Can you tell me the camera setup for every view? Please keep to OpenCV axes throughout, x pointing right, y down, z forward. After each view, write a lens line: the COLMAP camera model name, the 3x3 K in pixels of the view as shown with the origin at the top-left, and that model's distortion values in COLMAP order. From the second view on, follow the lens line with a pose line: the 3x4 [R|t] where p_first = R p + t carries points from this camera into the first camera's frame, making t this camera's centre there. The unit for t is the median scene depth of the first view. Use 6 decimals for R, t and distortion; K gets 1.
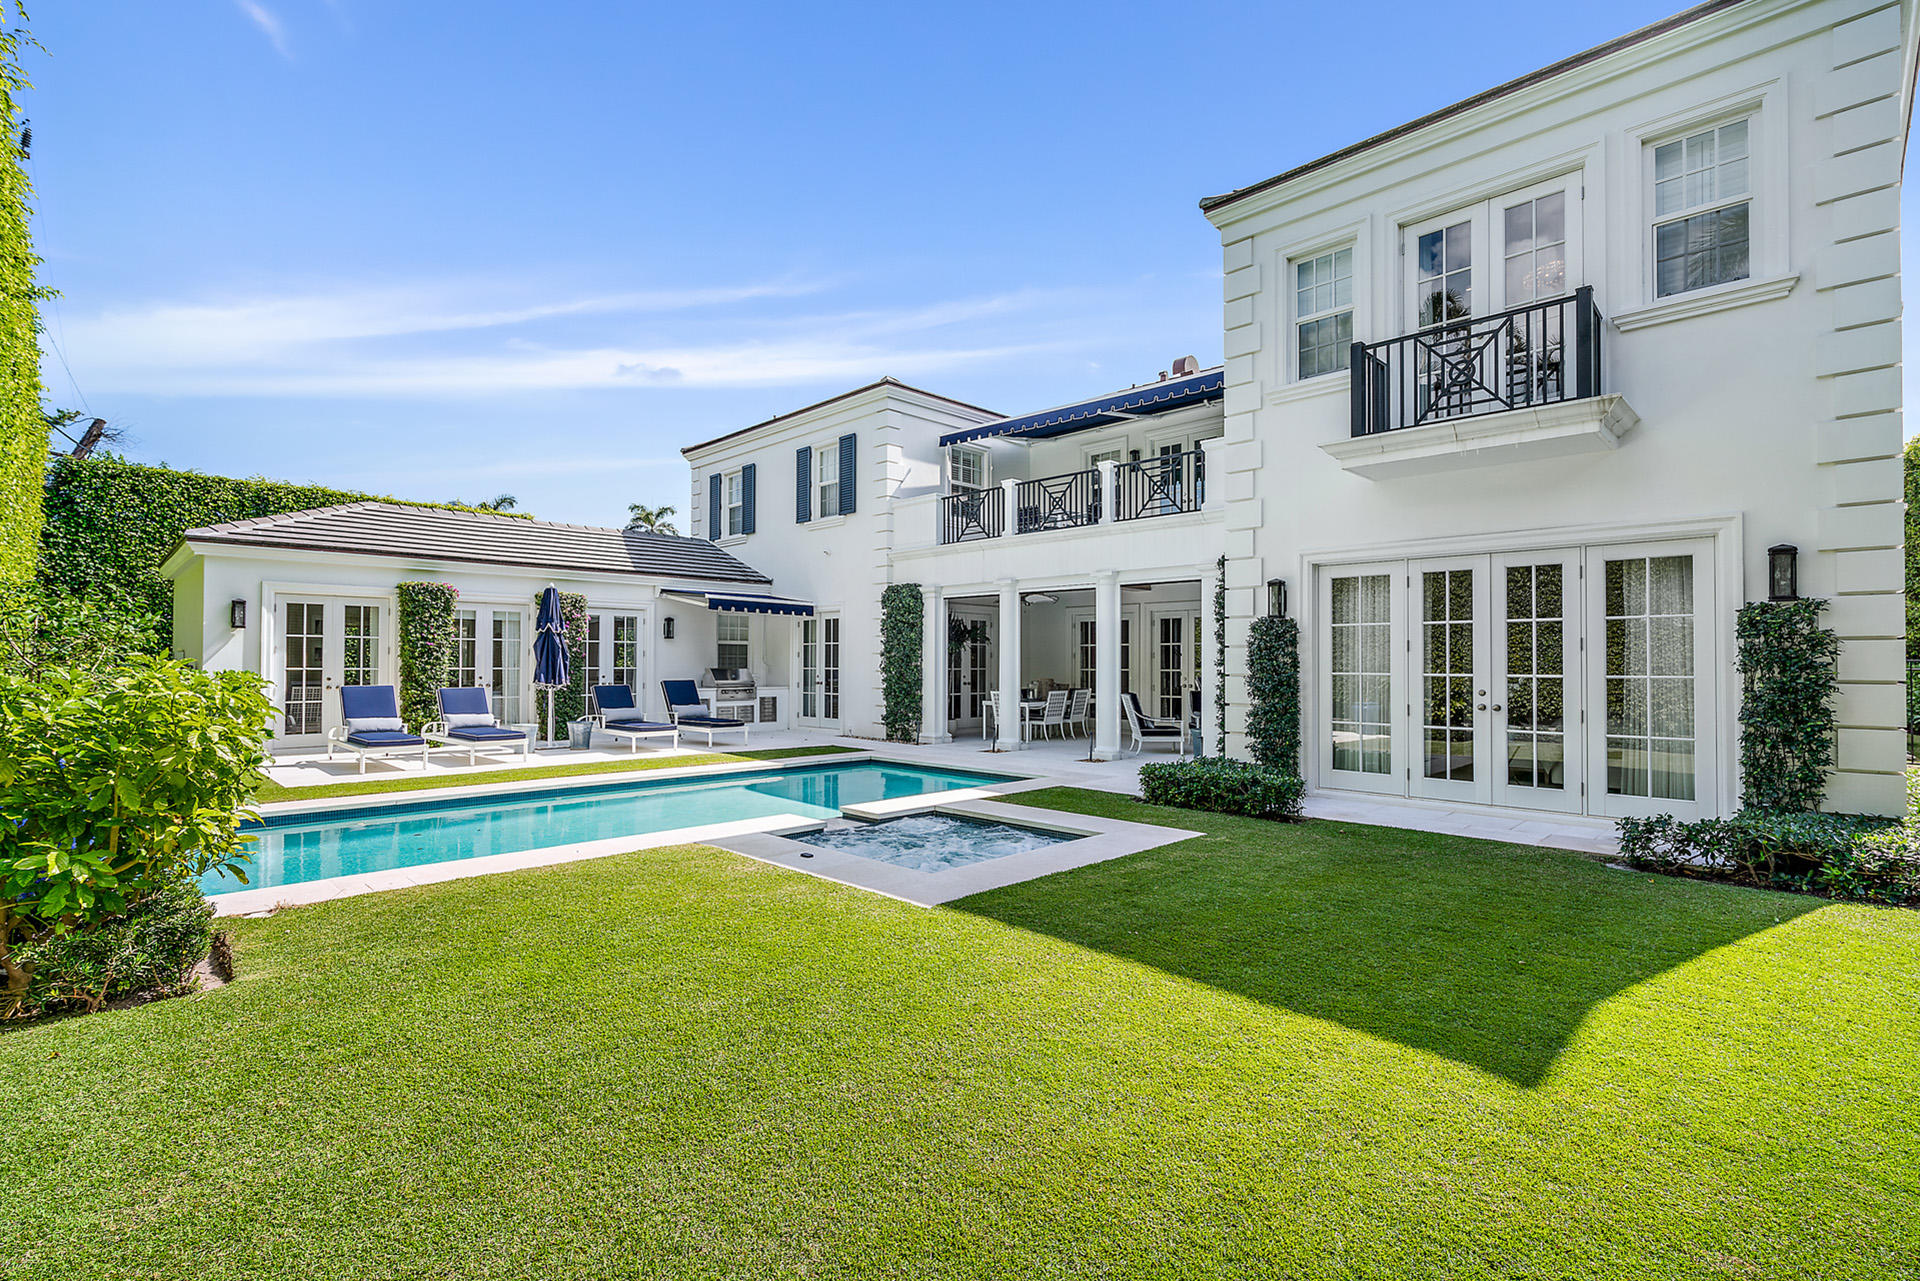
lens RADIAL K [[869.0, 0, 948.4], [0, 869.0, 648.2], [0, 0, 1]] dist [-0.003184, -0.000543]
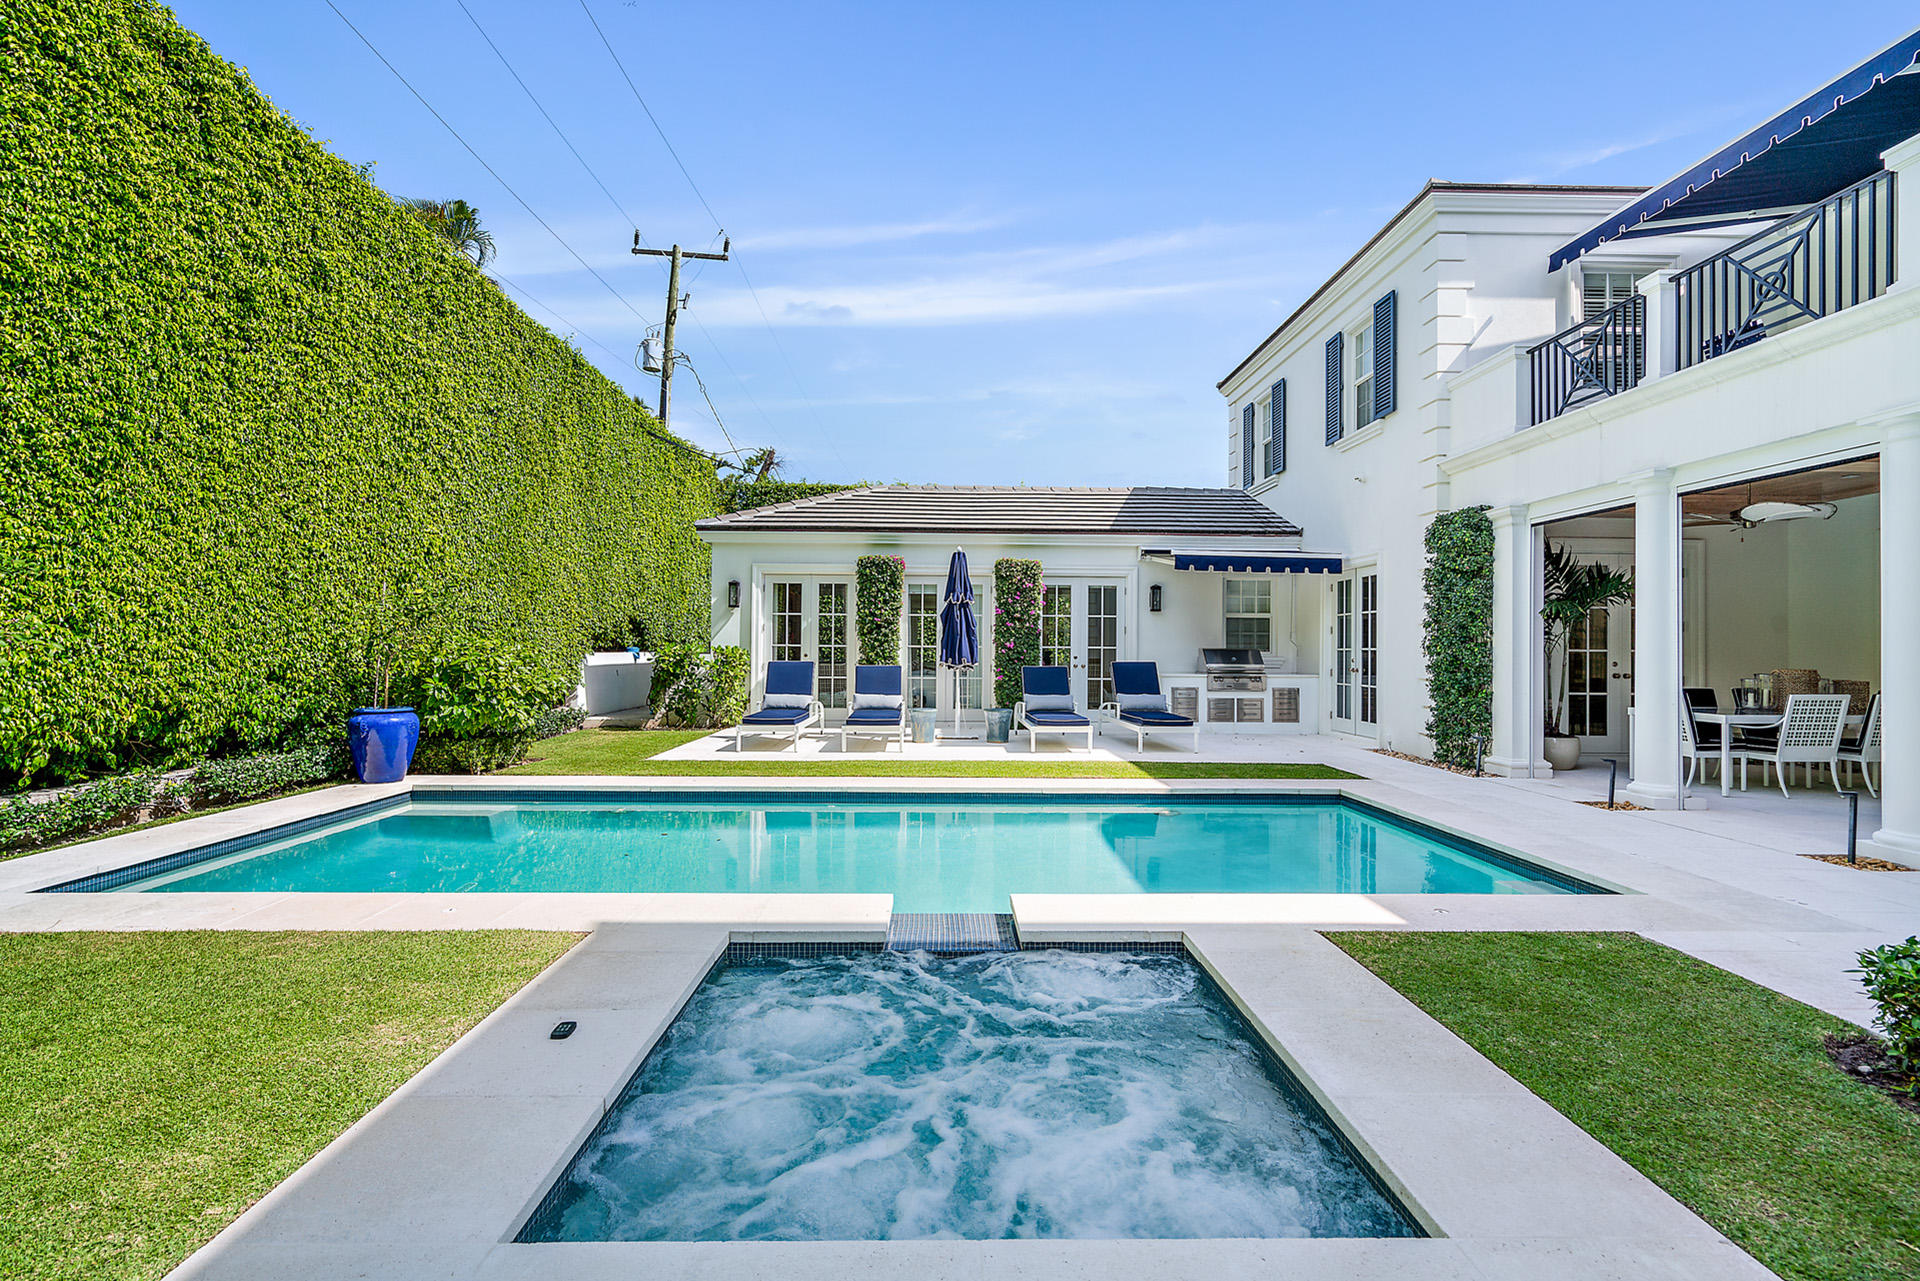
lens RADIAL K [[869.0, 0, 961.2], [0, 869.0, 638.0], [0, 0, 1]] dist [-0.003184, -0.000543]
pose [[0.724836, -0.006356, -0.688892, 0.113152], [0.006607, 0.999976, -0.002275, 0.015803], [0.688890, -0.002903, 0.724860, 0.321934]]
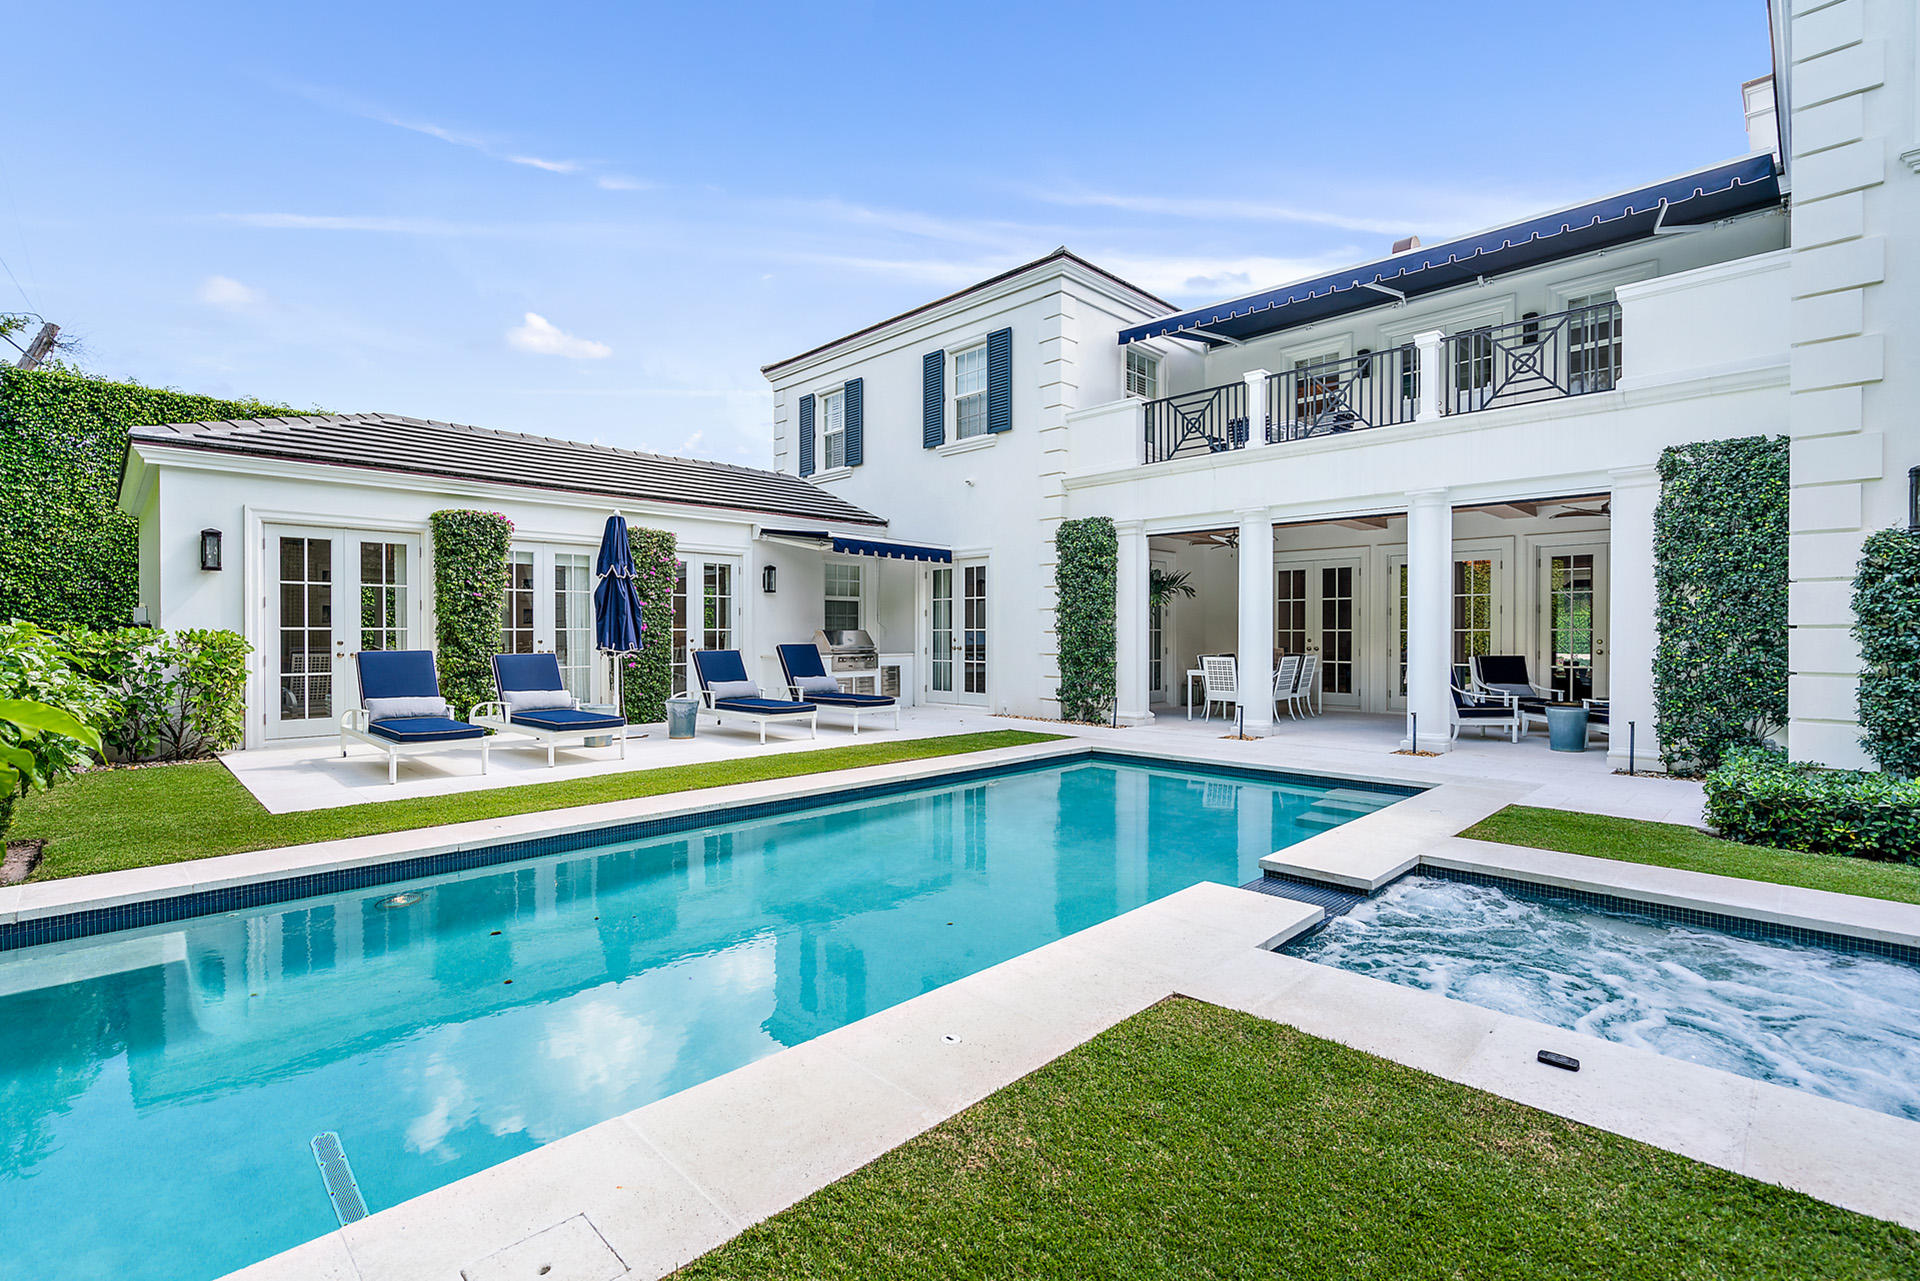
lens RADIAL K [[869.0, 0, 956.5], [0, 869.0, 632.0], [0, 0, 1]] dist [-0.003184, -0.000543]
pose [[0.999995, -0.002591, -0.001740, -0.166720], [0.002620, 0.999847, 0.017285, 0.013181], [0.001695, -0.017290, 0.999849, 0.232655]]
